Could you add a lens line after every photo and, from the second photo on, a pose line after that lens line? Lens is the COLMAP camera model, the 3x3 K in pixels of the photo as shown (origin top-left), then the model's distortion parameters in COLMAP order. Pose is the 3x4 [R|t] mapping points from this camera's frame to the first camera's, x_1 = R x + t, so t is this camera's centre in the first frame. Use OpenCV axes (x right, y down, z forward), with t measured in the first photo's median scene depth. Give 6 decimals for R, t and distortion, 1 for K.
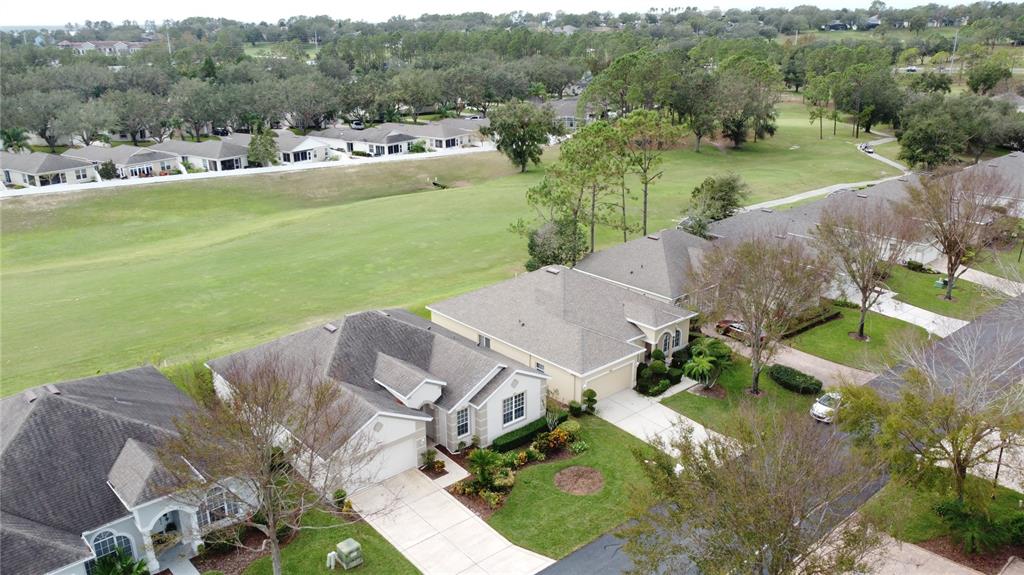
lens RADIAL K [[767.6, 0, 511.3], [0, 767.6, 287.3], [0, 0, 1]] dist [-0.006828, -0.011814]
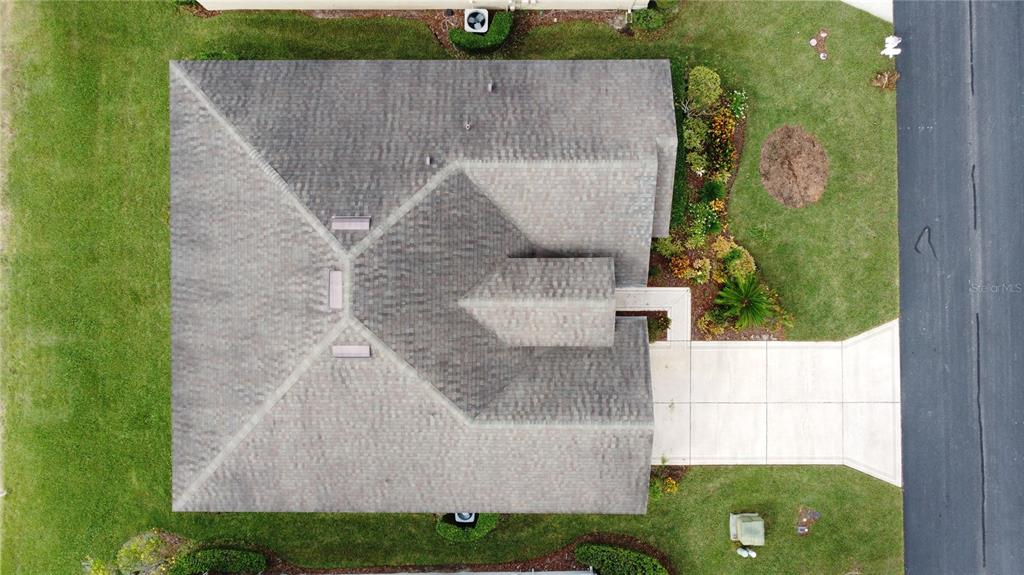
lens RADIAL K [[767.6, 0, 514.4], [0, 767.6, 293.5], [0, 0, 1]] dist [-0.006828, -0.011814]
pose [[0.675807, -0.736123, -0.037520, -0.070969], [0.250455, 0.181463, 0.950970, -0.227189], [-0.693222, -0.652070, 0.306999, 0.473506]]
